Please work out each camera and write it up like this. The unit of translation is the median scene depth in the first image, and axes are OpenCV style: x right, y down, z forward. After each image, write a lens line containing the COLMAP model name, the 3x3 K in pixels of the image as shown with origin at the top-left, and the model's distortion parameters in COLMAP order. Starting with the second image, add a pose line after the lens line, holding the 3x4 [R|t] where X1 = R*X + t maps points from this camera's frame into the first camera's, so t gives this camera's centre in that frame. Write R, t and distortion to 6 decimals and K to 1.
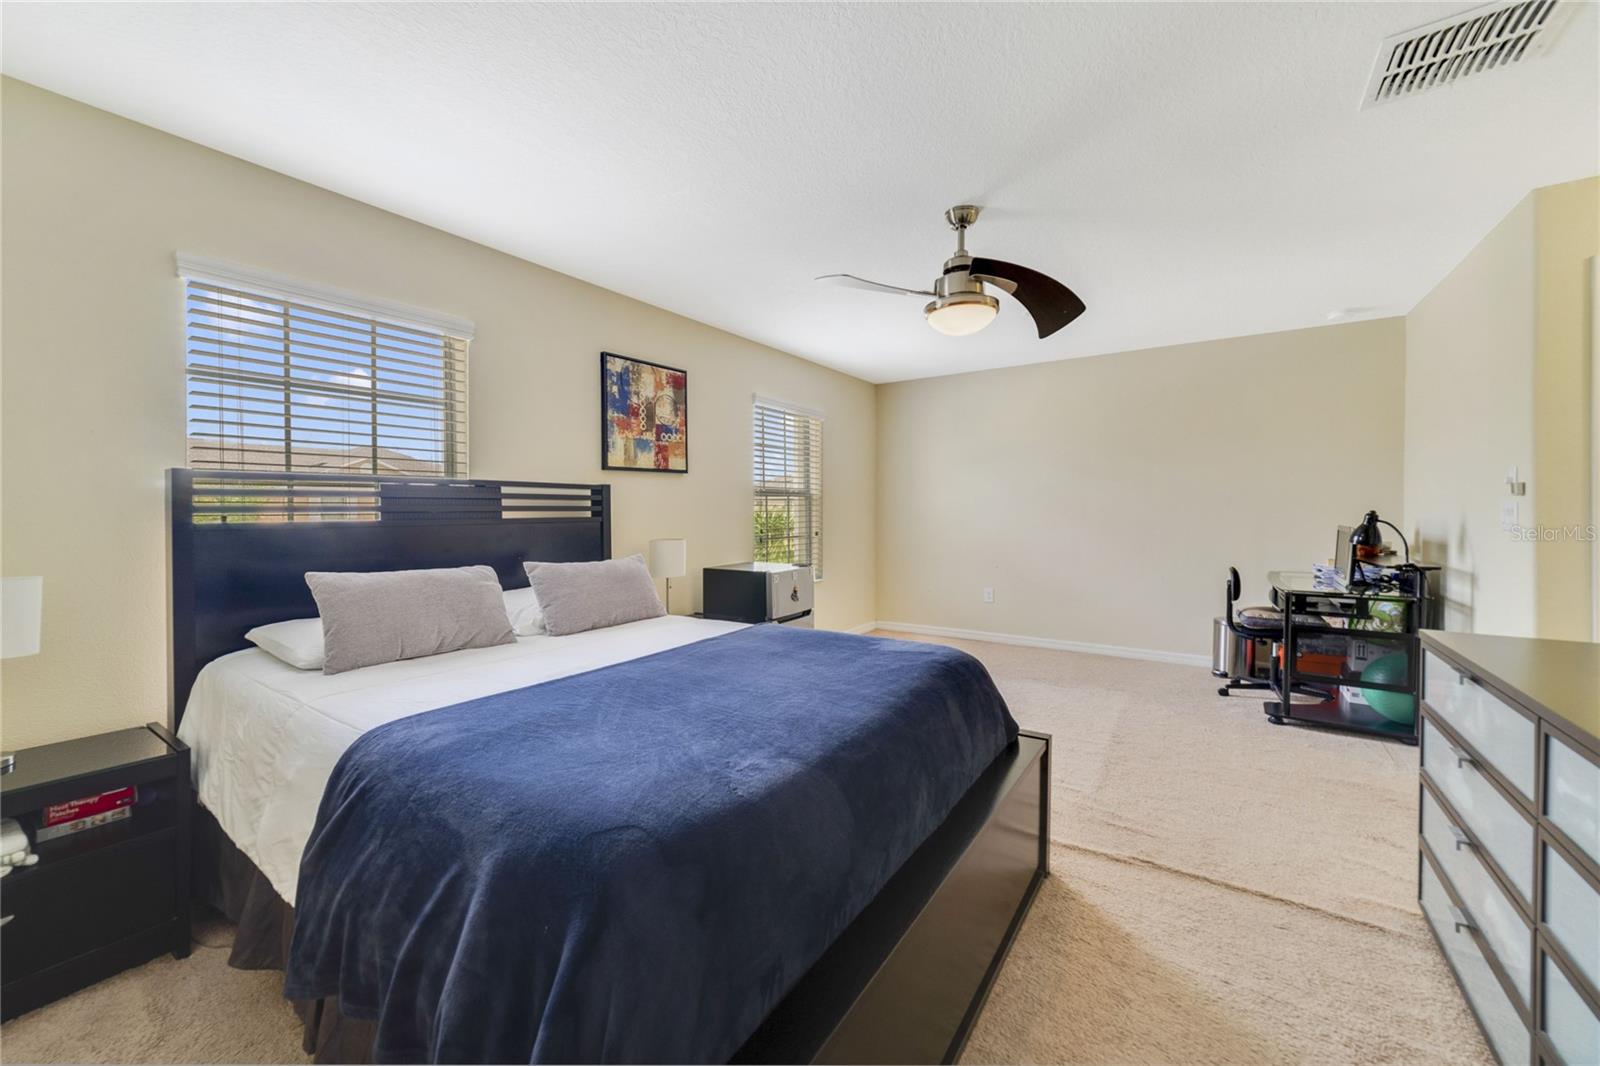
lens RADIAL K [[617.9, 0, 778.3], [0, 617.9, 523.0], [0, 0, 1]] dist [-0.014725, 0.005030]
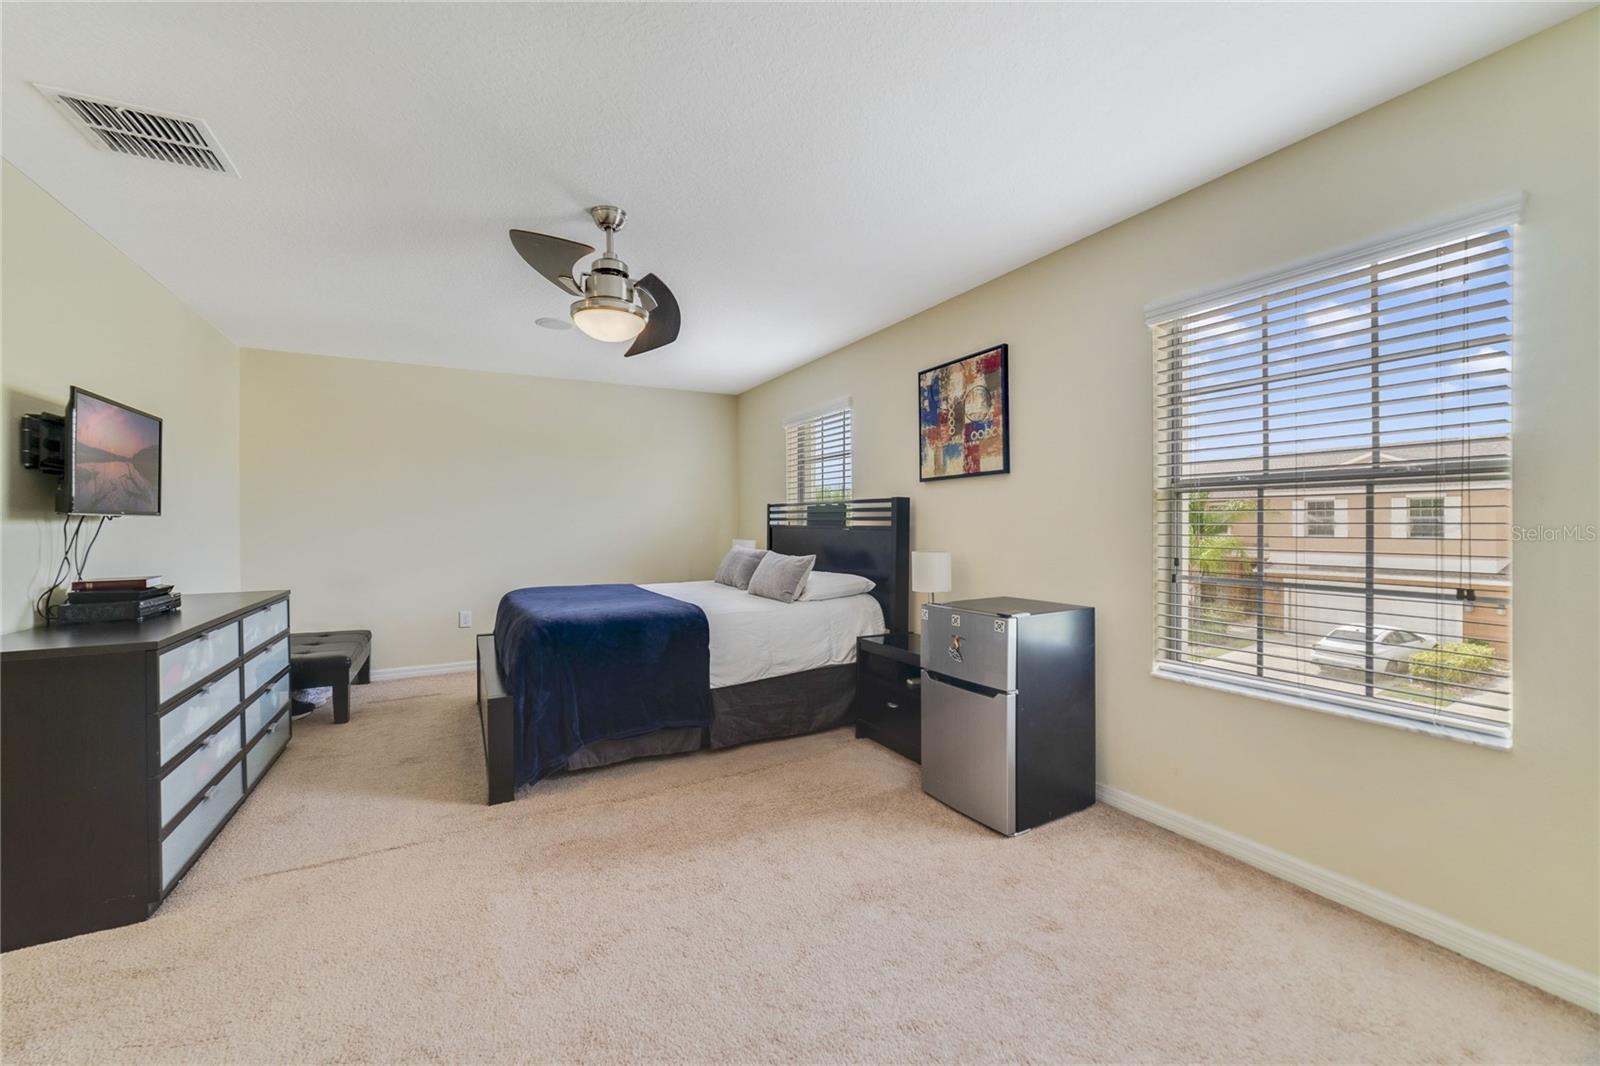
lens RADIAL K [[617.9, 0, 778.3], [0, 617.9, 523.0], [0, 0, 1]] dist [-0.014725, 0.005030]
pose [[-0.438235, 0.012614, -0.898772, 0.753472], [-0.010154, 0.999768, 0.018983, -0.031786], [0.898803, 0.017445, -0.438005, 1.190776]]
